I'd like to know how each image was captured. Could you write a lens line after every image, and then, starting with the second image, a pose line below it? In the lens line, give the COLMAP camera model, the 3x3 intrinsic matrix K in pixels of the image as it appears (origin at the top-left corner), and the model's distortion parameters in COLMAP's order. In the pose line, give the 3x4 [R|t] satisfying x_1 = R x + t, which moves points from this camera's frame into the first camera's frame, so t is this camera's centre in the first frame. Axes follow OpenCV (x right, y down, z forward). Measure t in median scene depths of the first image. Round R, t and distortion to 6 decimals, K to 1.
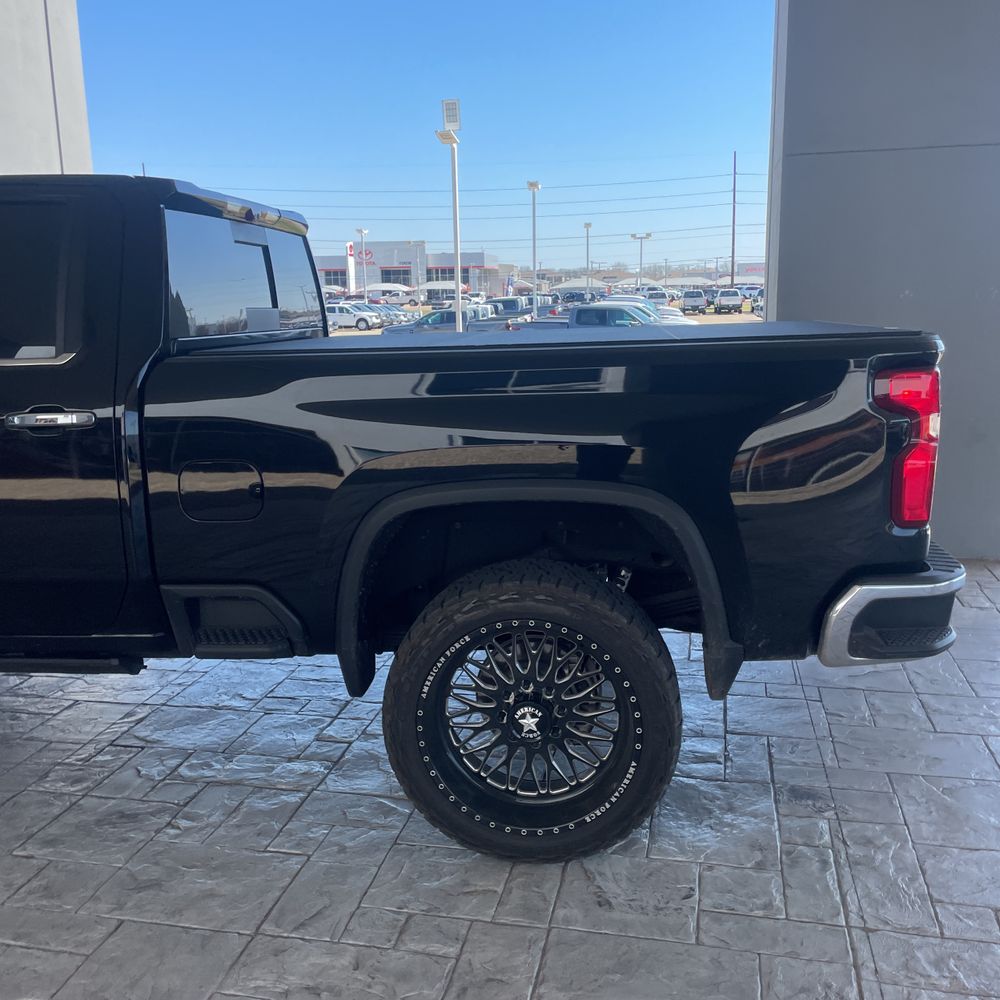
lens RADIAL K [[1044.9, 0, 500.0], [0, 1044.9, 500.0], [0, 0, 1]] dist [0.107593, -0.131864]
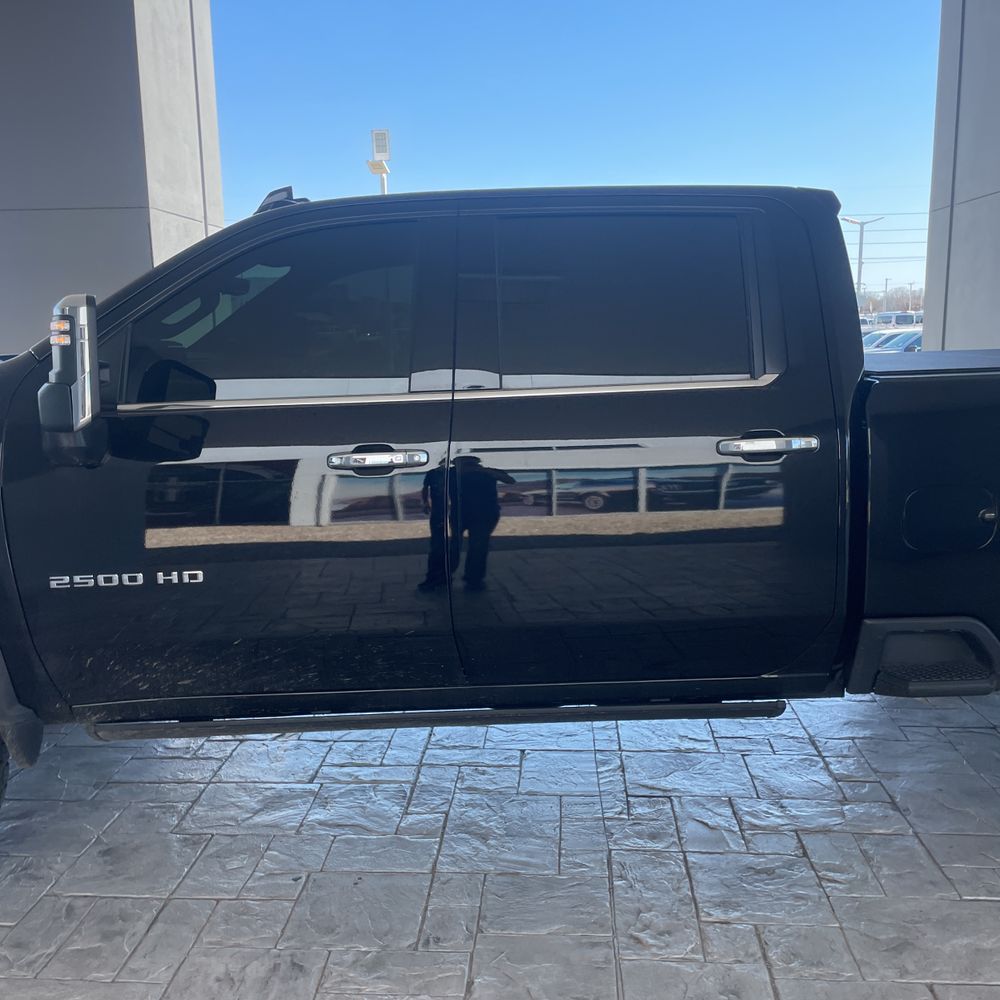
lens RADIAL K [[1044.9, 0, 500.0], [0, 1044.9, 500.0], [0, 0, 1]] dist [0.107593, -0.131864]
pose [[0.989489, -0.022591, 0.142835, -0.584559], [0.026786, 0.999263, -0.027511, -0.006242], [-0.142108, 0.031048, 0.989364, 0.088008]]
